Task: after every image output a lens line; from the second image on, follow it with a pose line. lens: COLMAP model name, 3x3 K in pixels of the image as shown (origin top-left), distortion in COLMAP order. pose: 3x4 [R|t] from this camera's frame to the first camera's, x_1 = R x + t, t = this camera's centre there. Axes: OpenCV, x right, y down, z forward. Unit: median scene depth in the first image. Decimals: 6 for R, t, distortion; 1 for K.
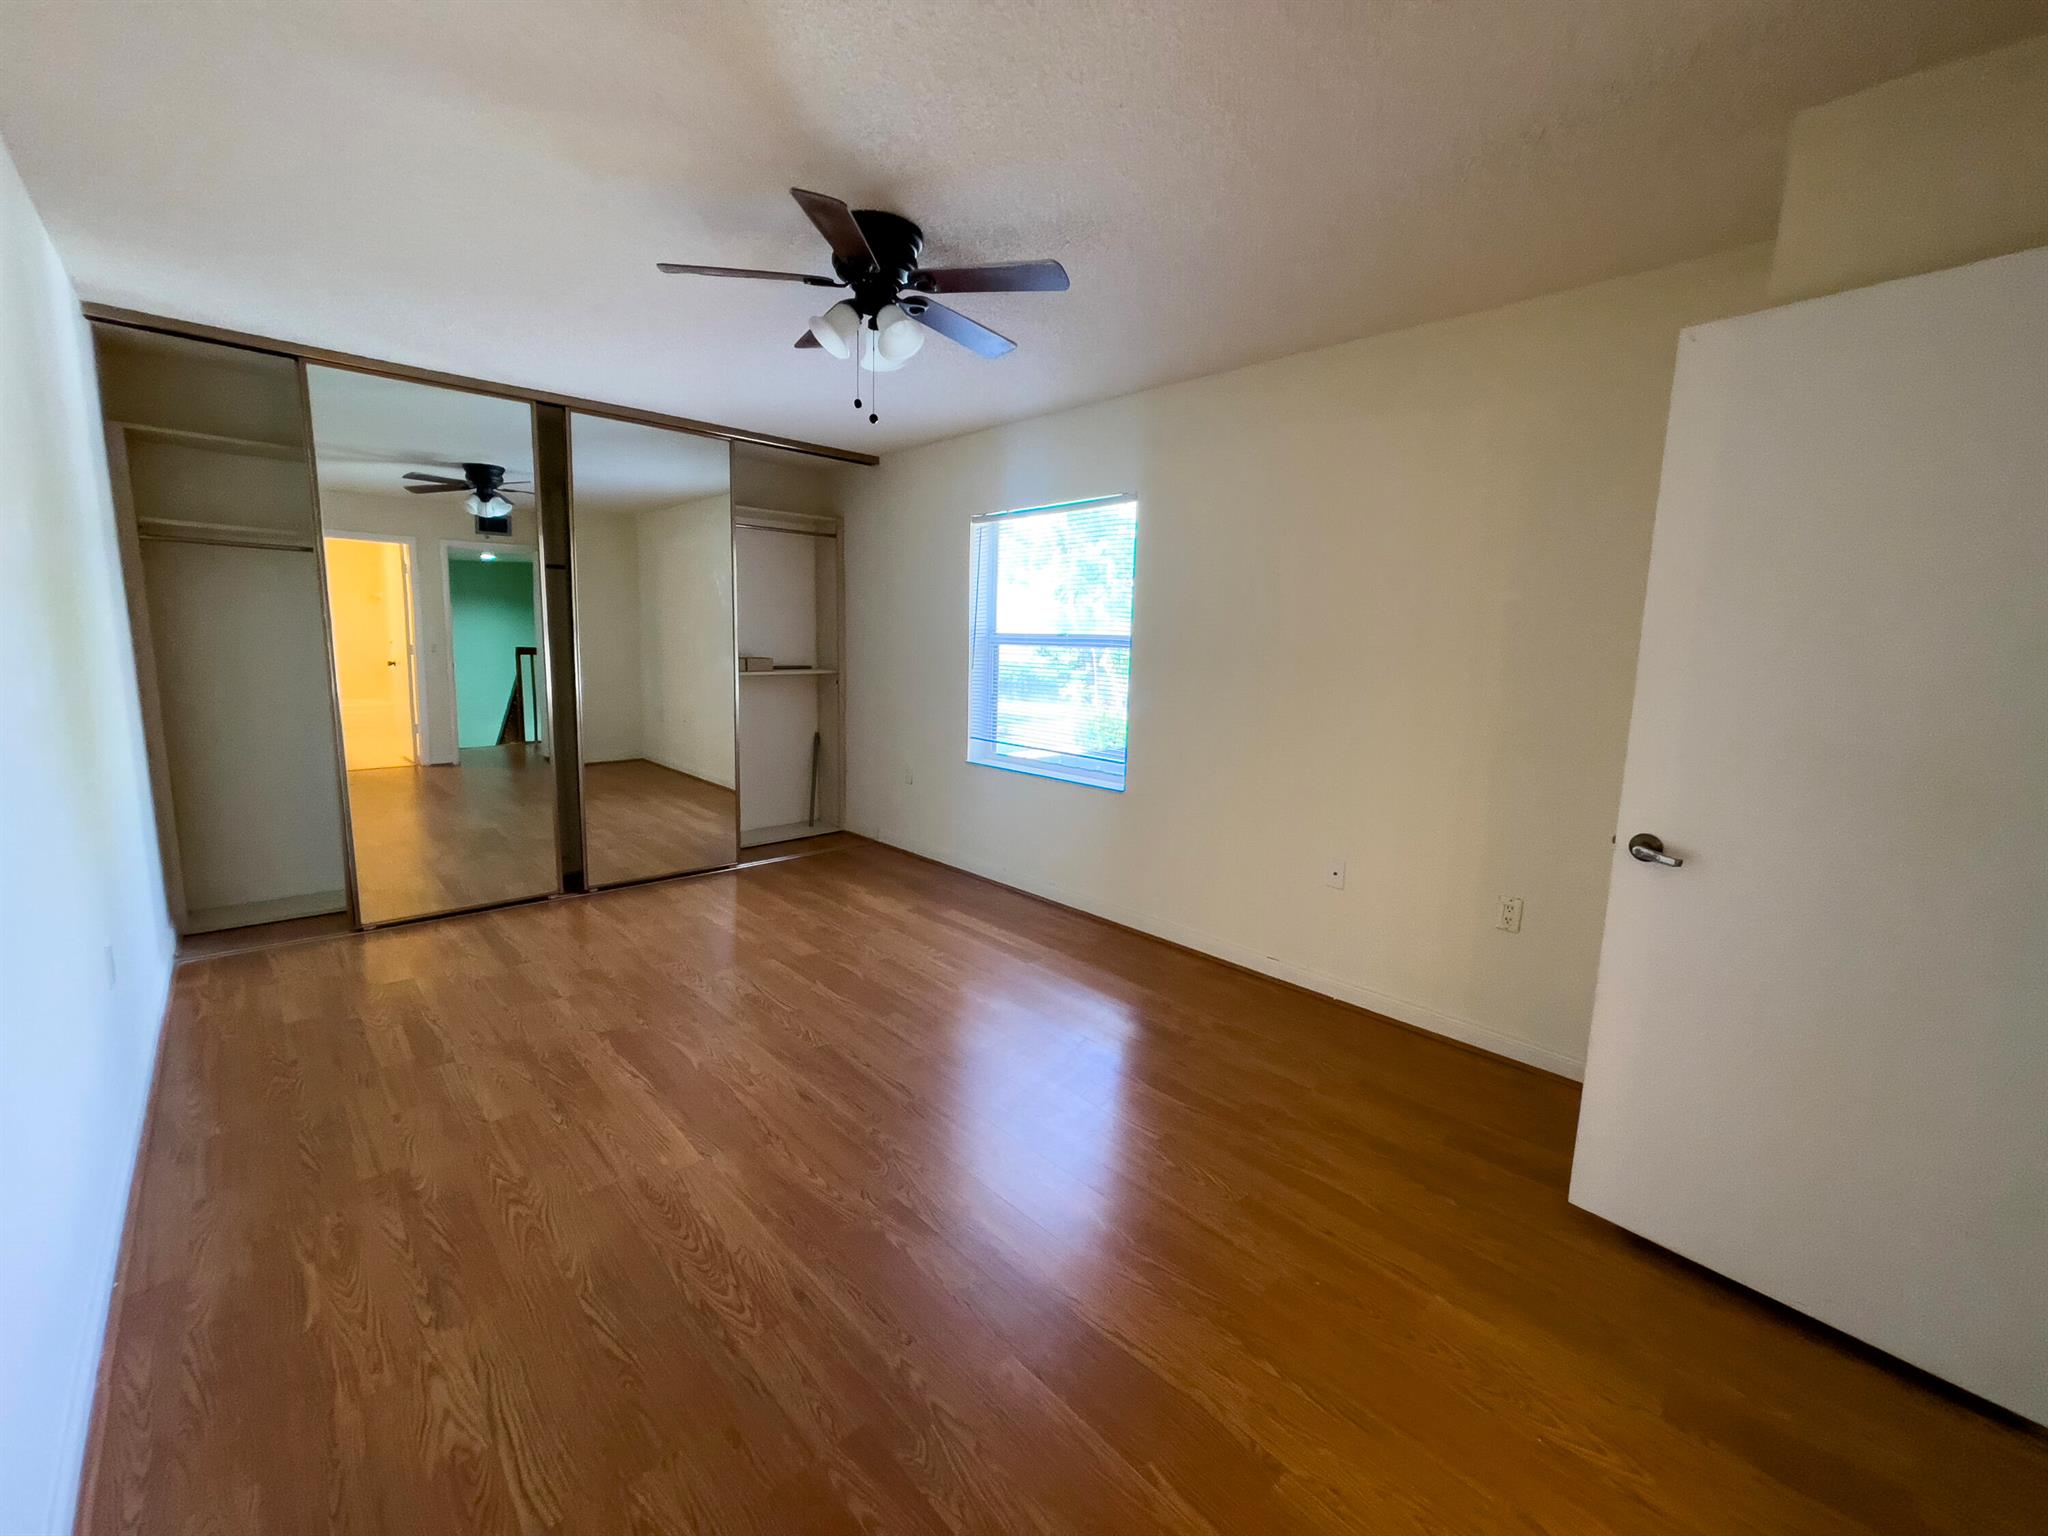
lens RADIAL K [[828.8, 0, 1017.4], [0, 828.8, 757.2], [0, 0, 1]] dist [-0.013554, 0.006065]
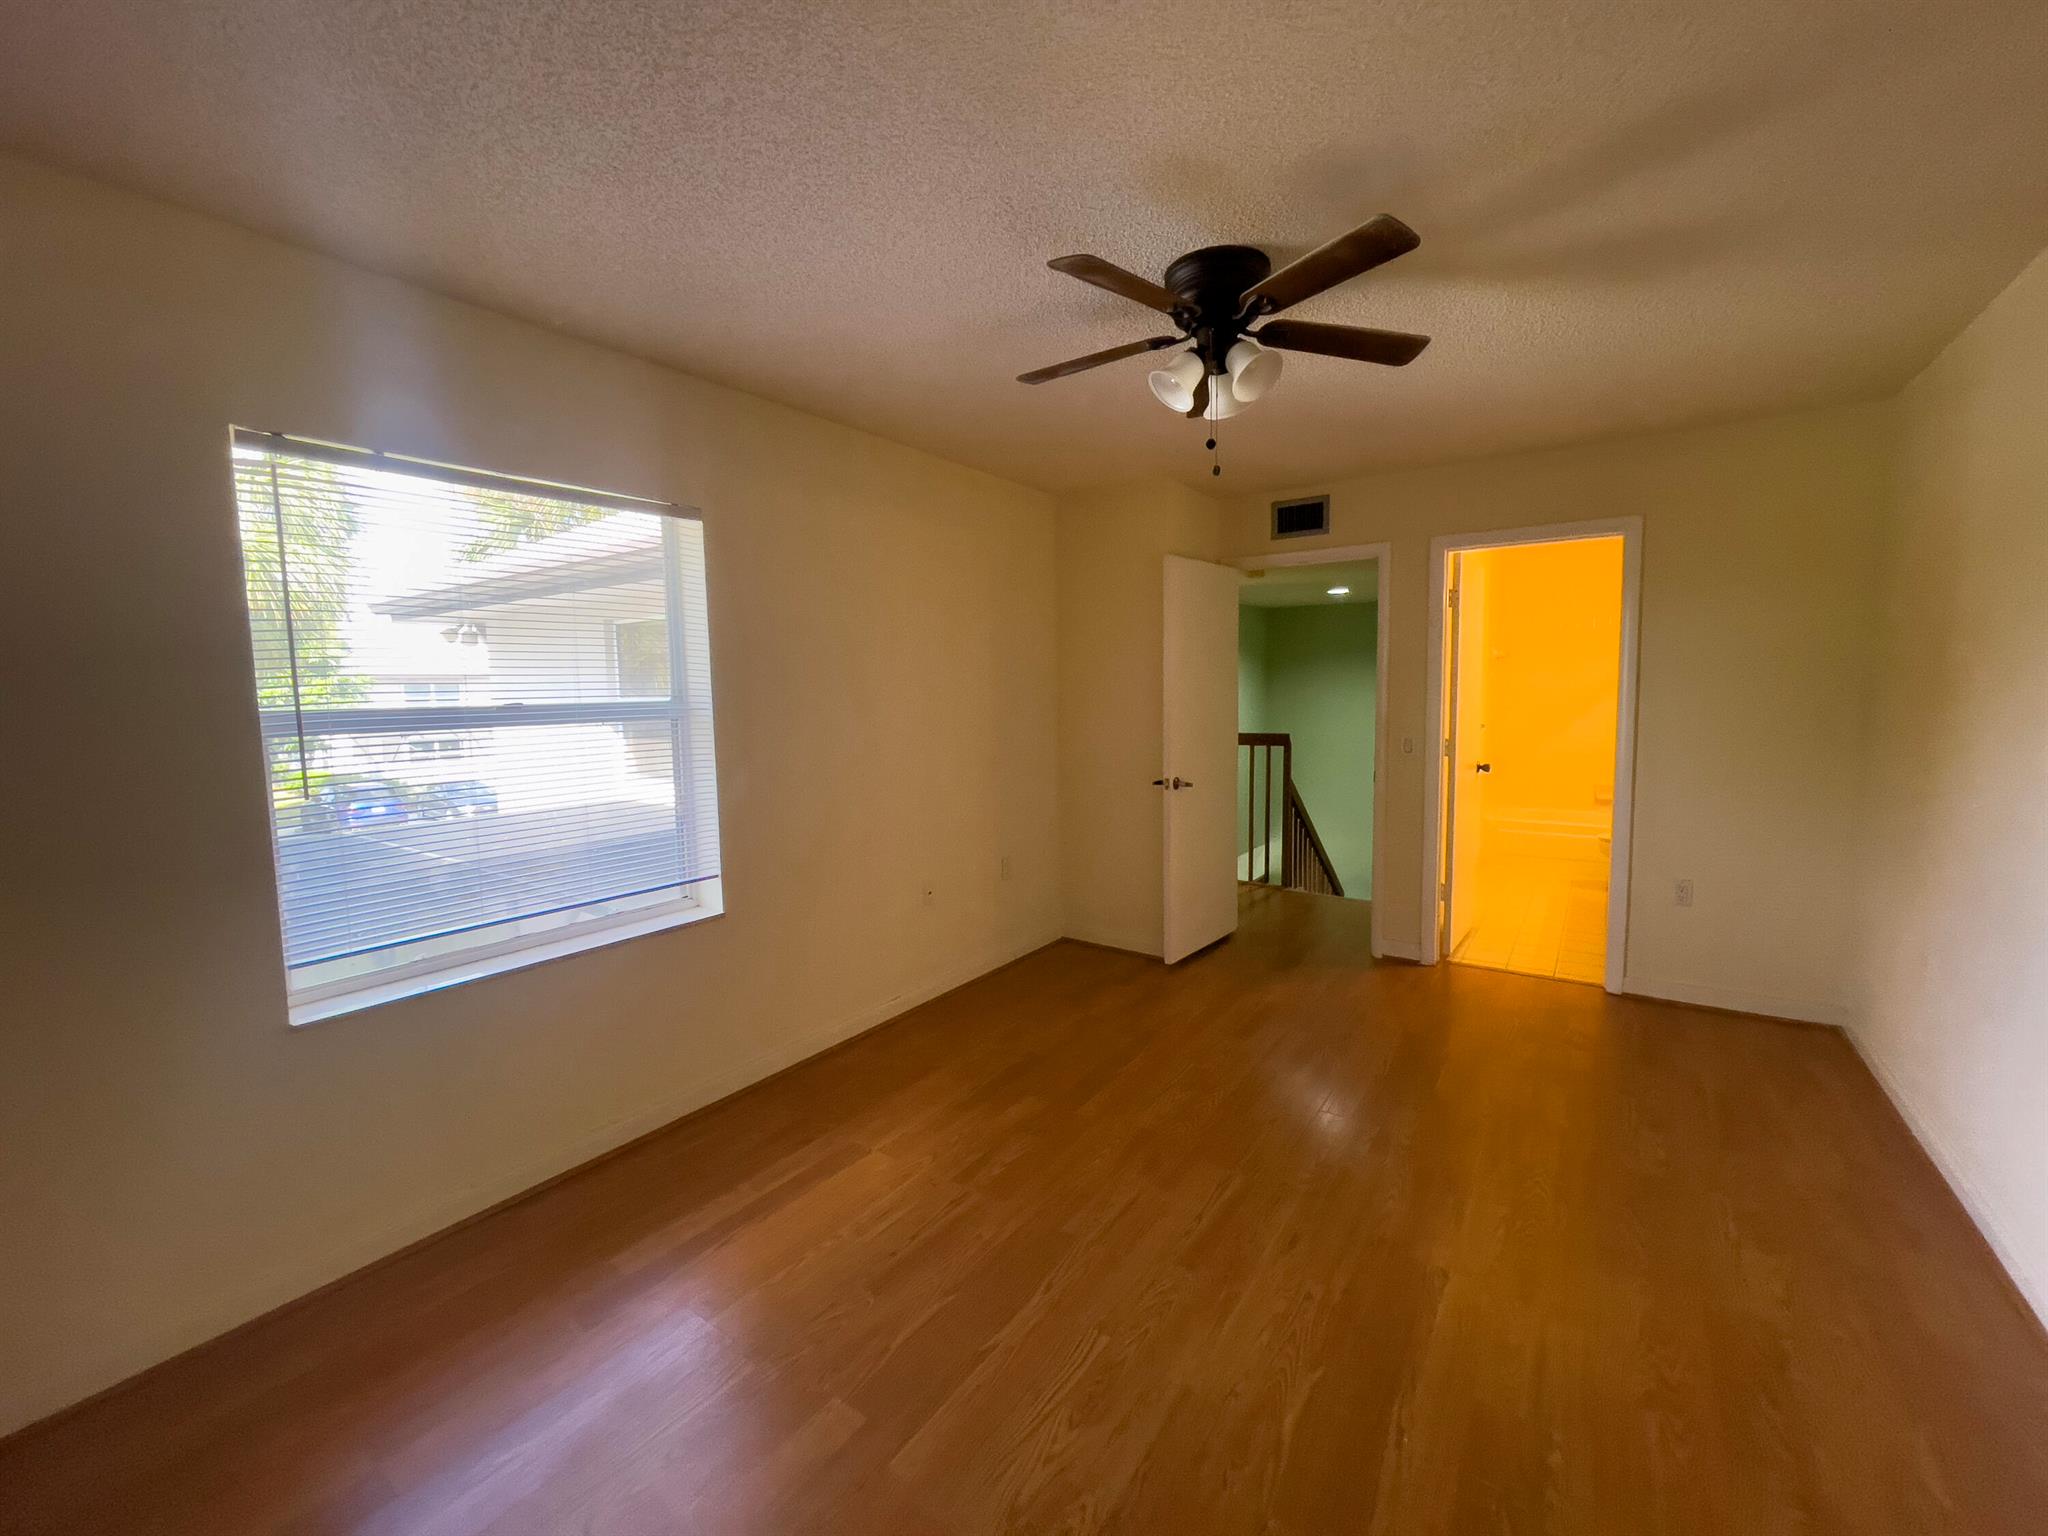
lens RADIAL K [[828.8, 0, 1027.6], [0, 828.8, 777.5], [0, 0, 1]] dist [-0.013554, 0.006065]
pose [[-0.196839, -0.118483, 0.973250, -0.539224], [0.157571, 0.975944, 0.150680, -0.126433], [-0.967691, 0.183015, -0.173434, 0.734212]]
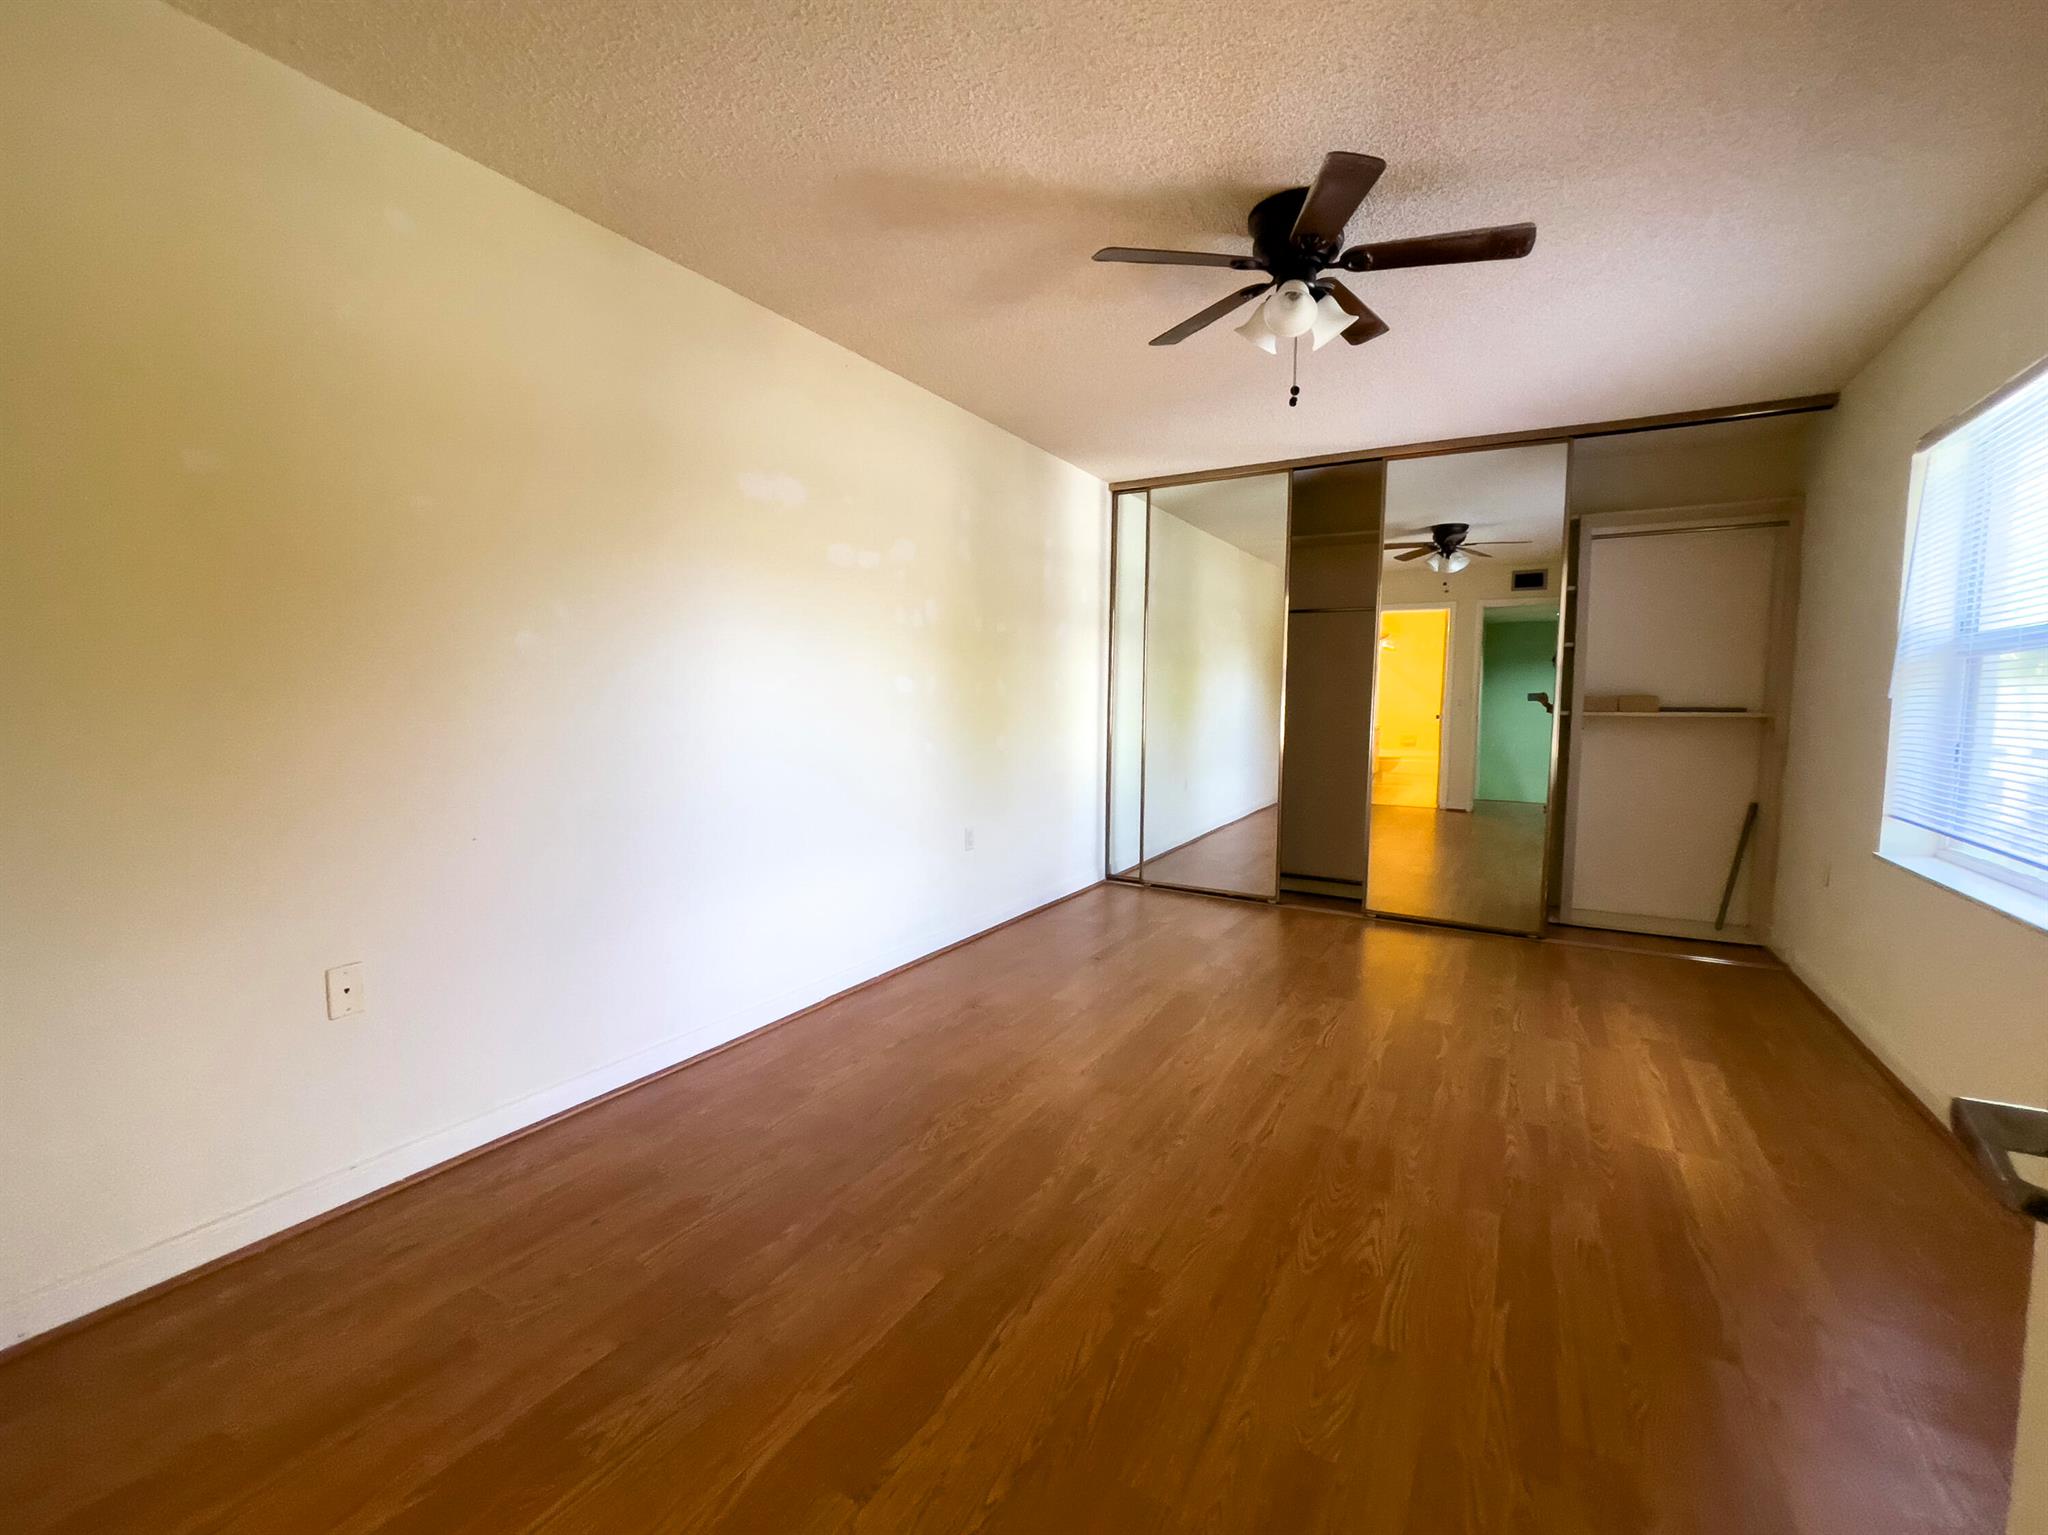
lens RADIAL K [[868.7, 0, 1029.3], [0, 868.7, 764.6], [0, 0, 1]] dist [-0.009507, -0.000172]
pose [[0.283919, 0.052961, -0.957385, 0.374558], [-0.136812, 0.990495, 0.014220, 0.016493], [0.949038, 0.126945, 0.288466, 0.250282]]
